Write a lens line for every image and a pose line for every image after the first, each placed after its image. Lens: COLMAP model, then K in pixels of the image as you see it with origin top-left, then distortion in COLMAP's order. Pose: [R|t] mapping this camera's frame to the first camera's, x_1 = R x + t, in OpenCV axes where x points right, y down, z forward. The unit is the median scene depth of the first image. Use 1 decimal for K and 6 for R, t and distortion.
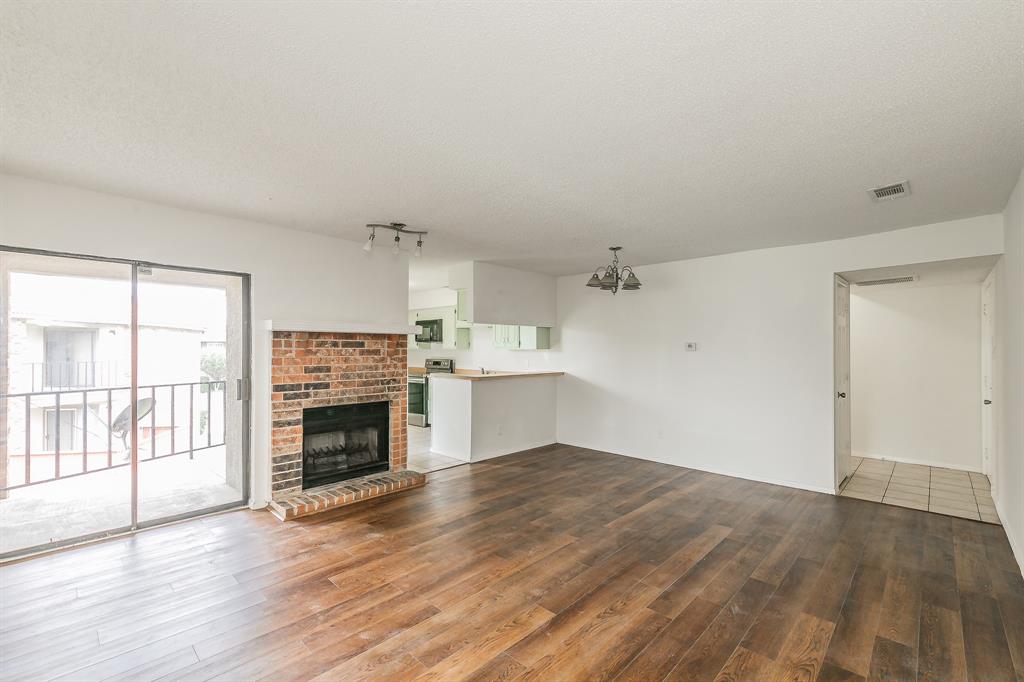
lens RADIAL K [[442.7, 0, 513.3], [0, 442.7, 346.7], [0, 0, 1]] dist [-0.000600, -0.000161]
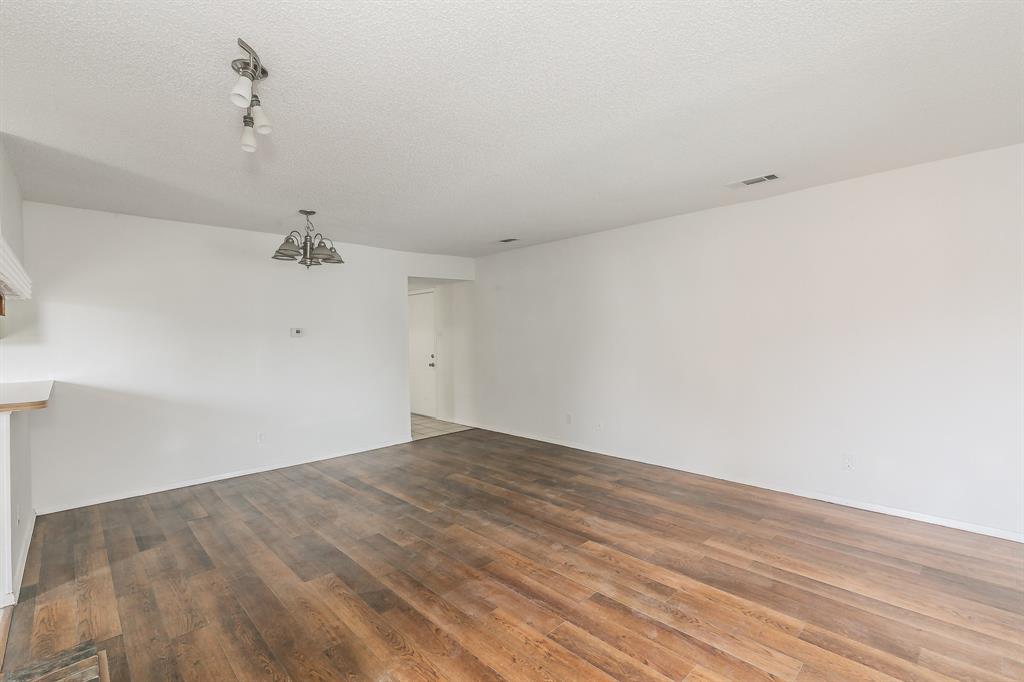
lens RADIAL K [[461.9, 0, 516.2], [0, 461.9, 321.4], [0, 0, 1]] dist [0.000827, -0.000264]
pose [[0.035826, 0.019064, 0.999176, -0.642646], [0.009440, 0.999767, -0.019414, 0.001133], [-0.999313, 0.010127, 0.035638, 0.596998]]
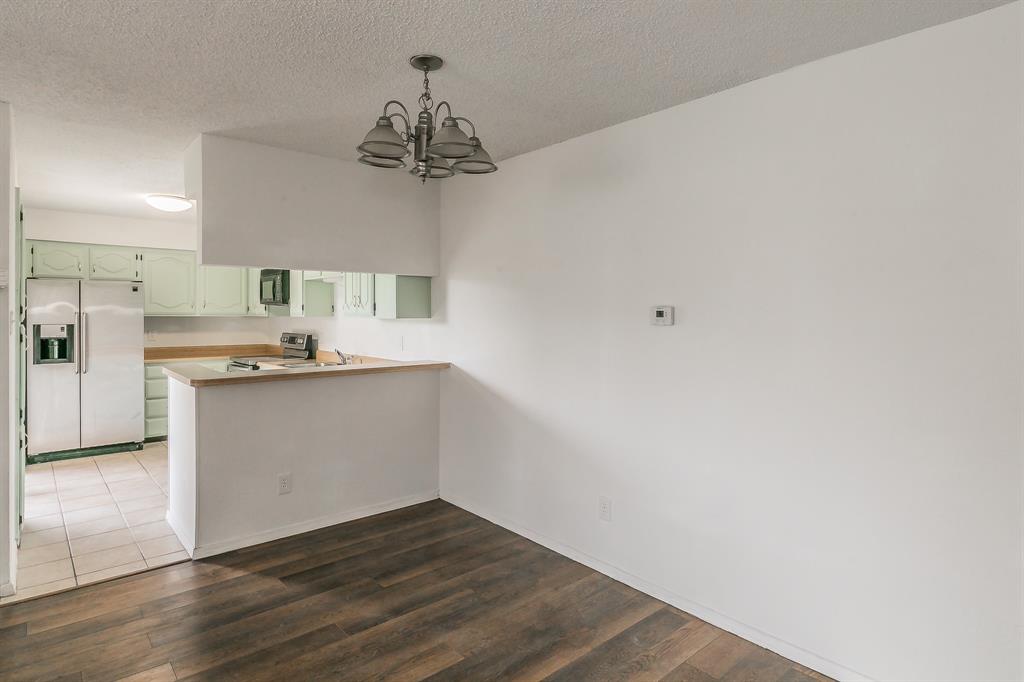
lens RADIAL K [[552.6, 0, 512.8], [0, 552.6, 317.2], [0, 0, 1]] dist [0.000401, -0.000821]
pose [[0.996135, 0.002124, -0.087808, 0.354912], [-0.001139, 0.999936, 0.011257, -0.004870], [0.087826, -0.011114, 0.996074, 0.535783]]
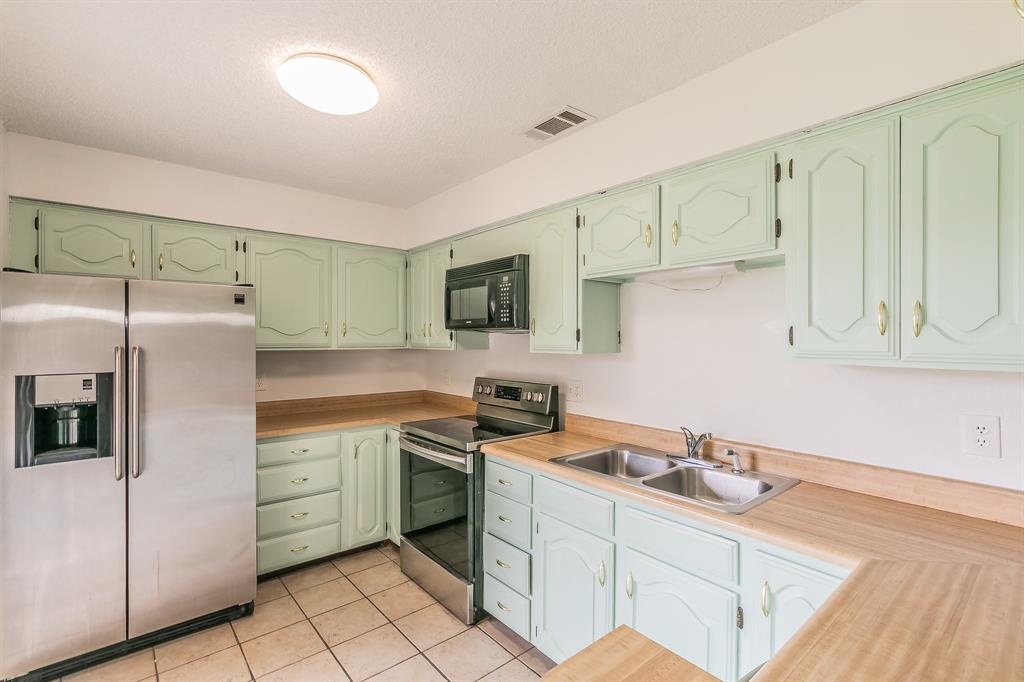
lens RADIAL K [[468.9, 0, 512.0], [0, 468.9, 341.0], [0, 0, 1]] dist [0.009503, 0.000135]
pose [[0.993576, 0.001244, -0.113162, -0.242072], [-0.000105, 0.999949, 0.010072, -0.010984], [0.113169, -0.009995, 0.993526, 1.213695]]
